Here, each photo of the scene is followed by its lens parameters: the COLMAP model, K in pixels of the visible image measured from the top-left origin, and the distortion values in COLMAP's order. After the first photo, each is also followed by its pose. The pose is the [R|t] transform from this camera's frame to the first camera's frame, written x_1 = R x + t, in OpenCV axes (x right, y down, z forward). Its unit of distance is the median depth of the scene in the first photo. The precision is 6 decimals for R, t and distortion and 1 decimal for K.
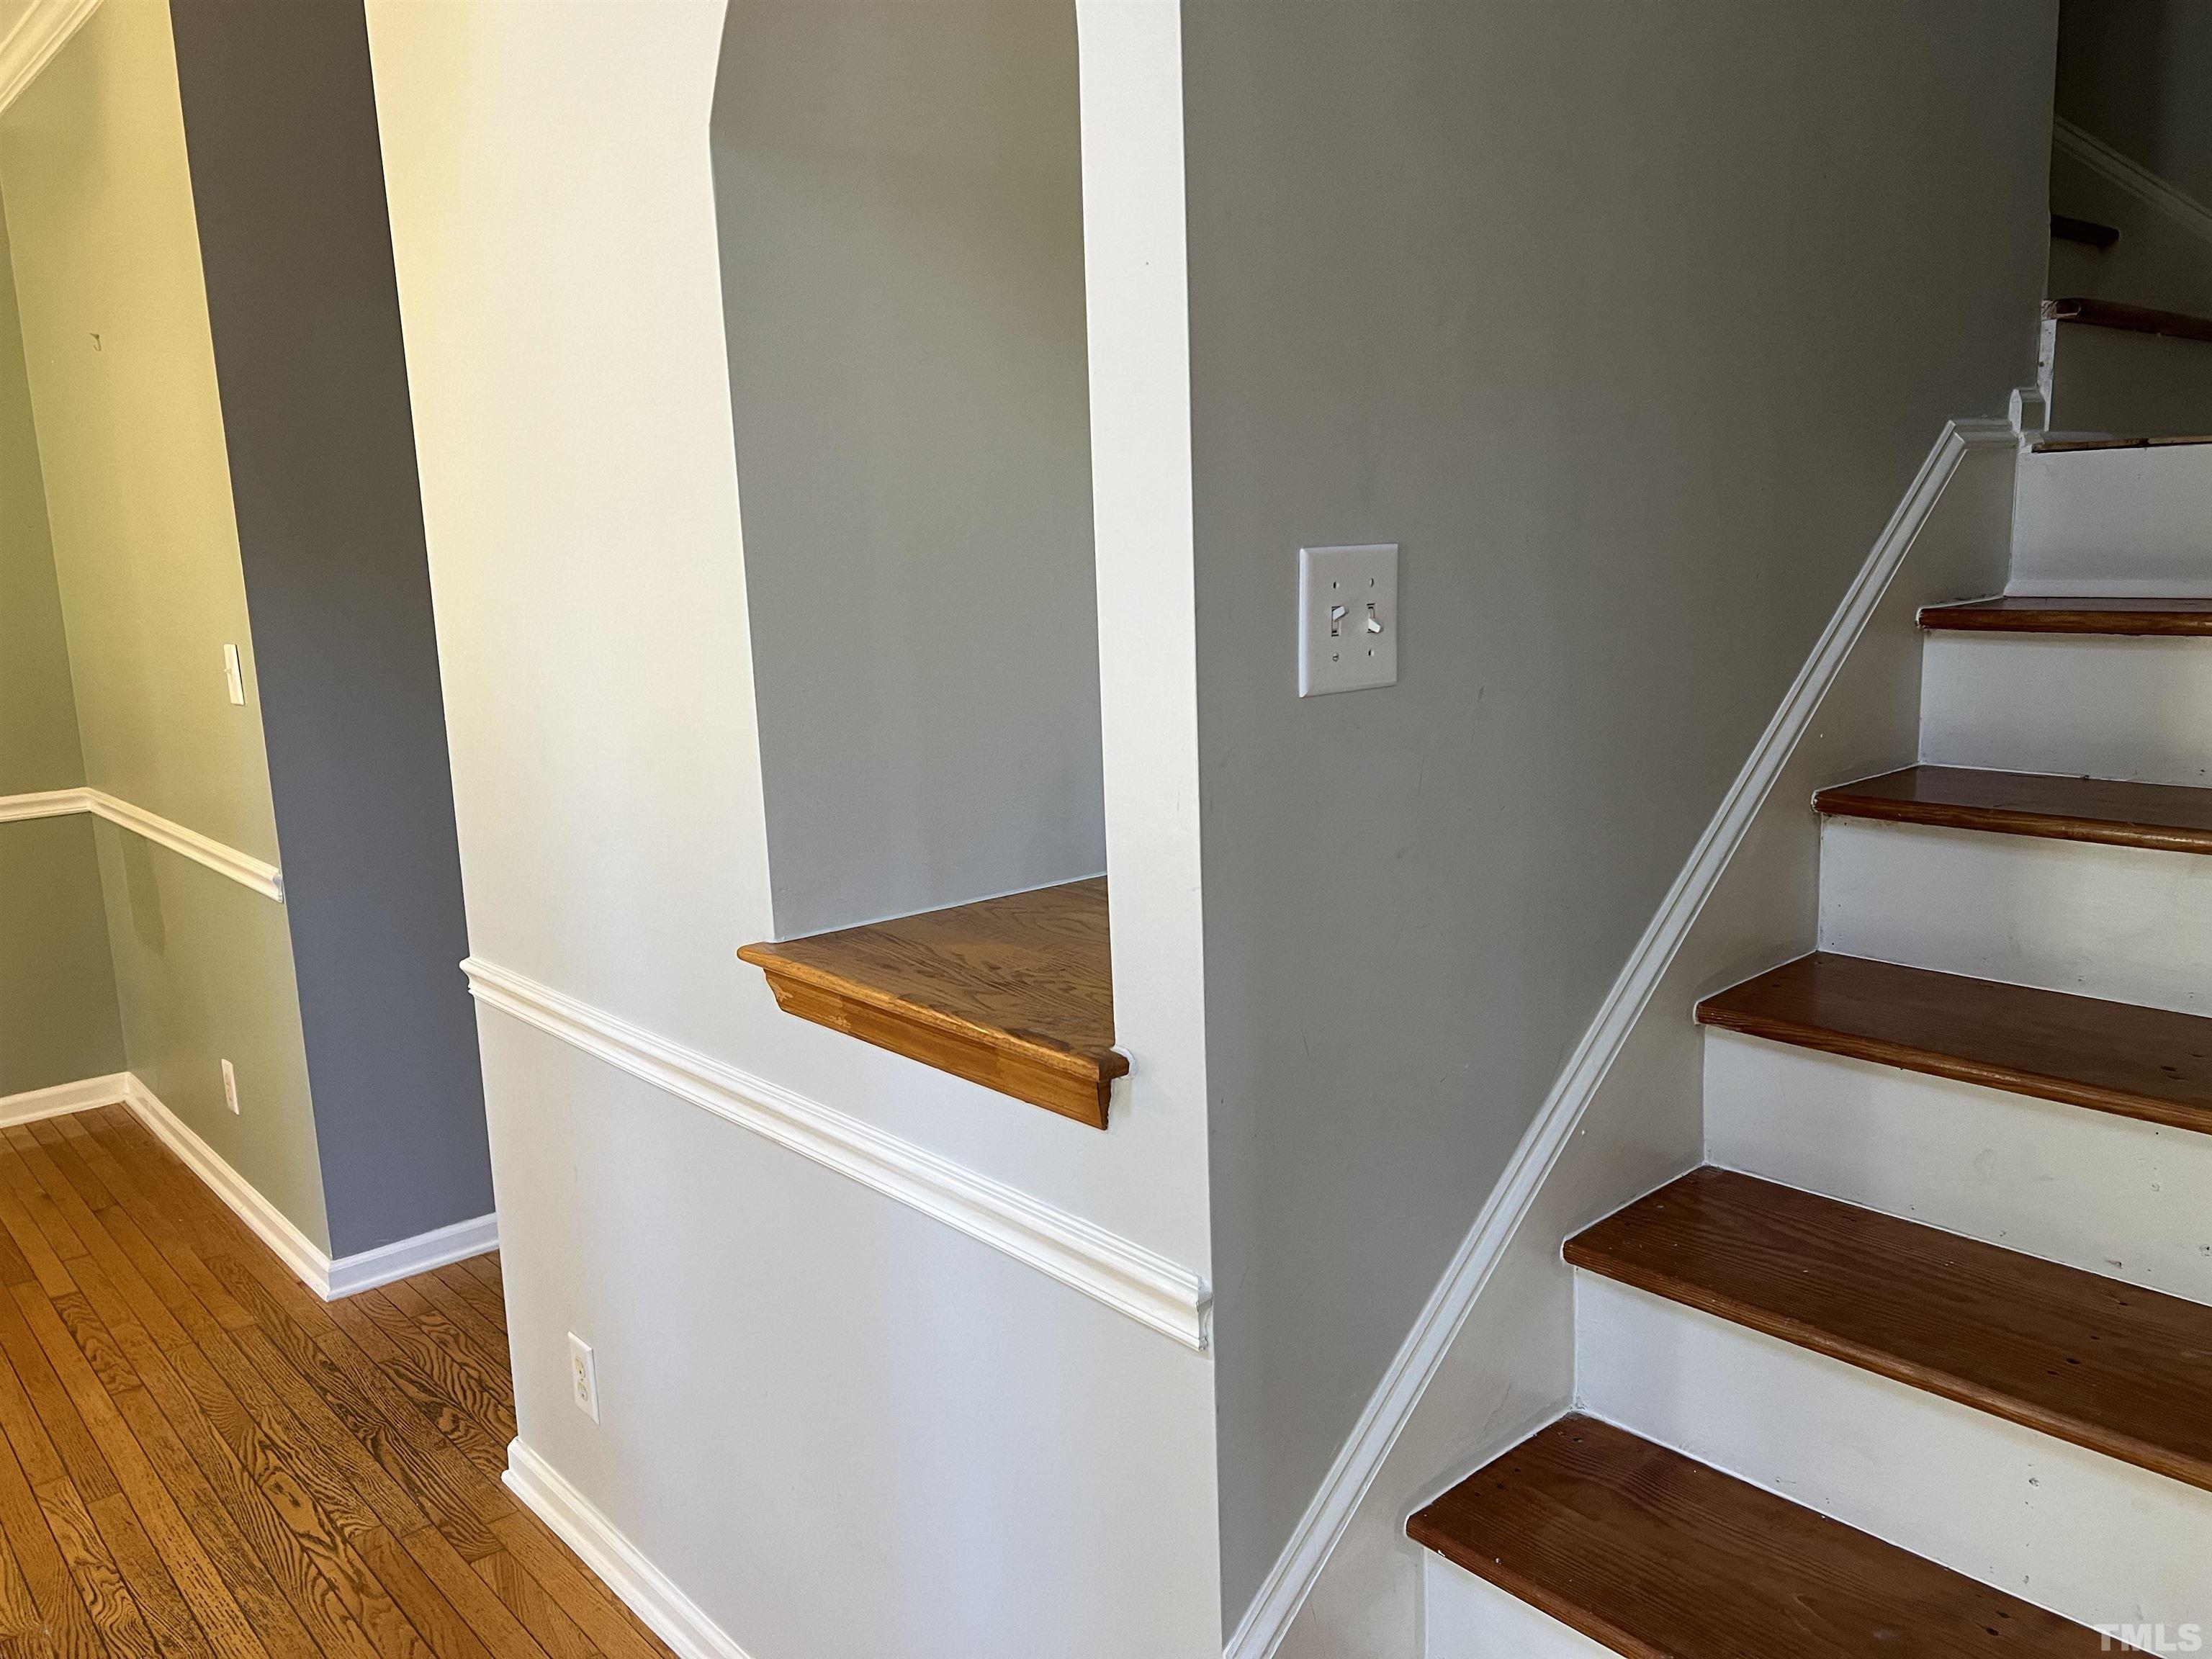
lens RADIAL K [[1651.1, 0, 1101.7], [0, 1651.1, 822.2], [0, 0, 1]] dist [0.064061, -0.077089]
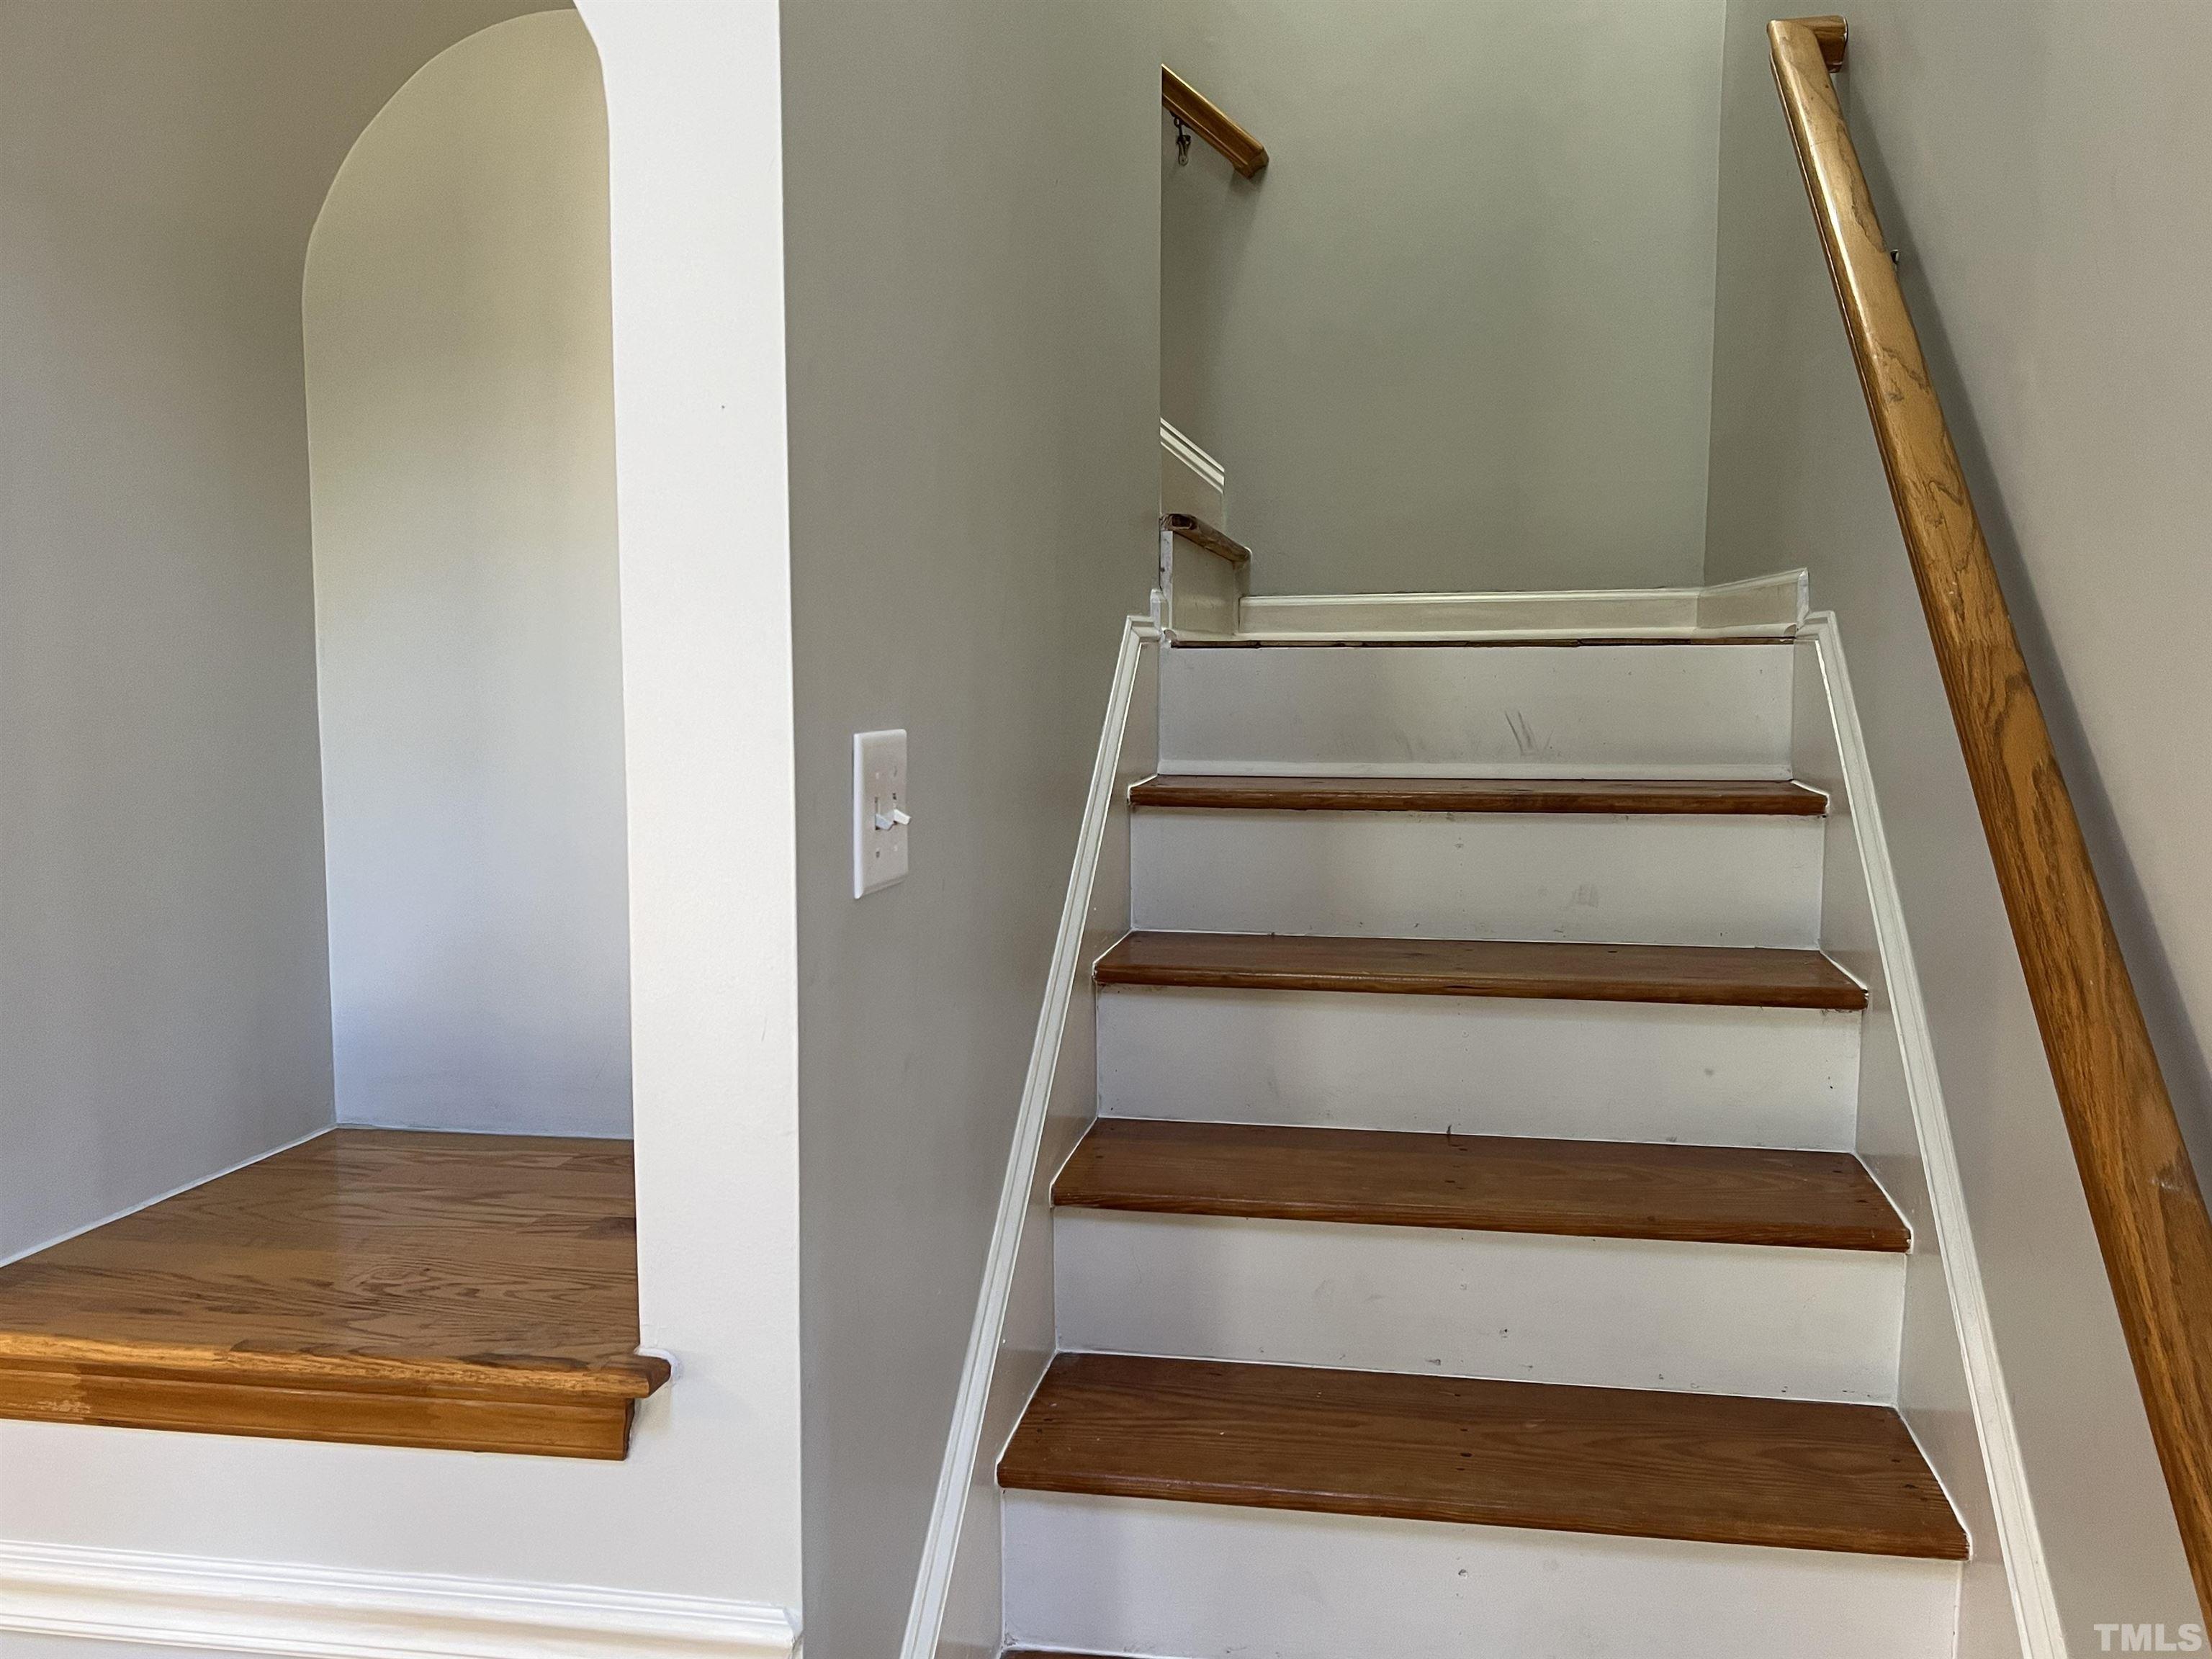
lens RADIAL K [[1792.9, 0, 1105.2], [0, 1792.9, 831.0], [0, 0, 1]] dist [0.029672, -0.024354]
pose [[0.787018, -0.028881, 0.616253, -0.298491], [0.090013, 0.993590, -0.068391, -0.028457], [-0.610328, 0.109296, 0.784573, 0.136558]]
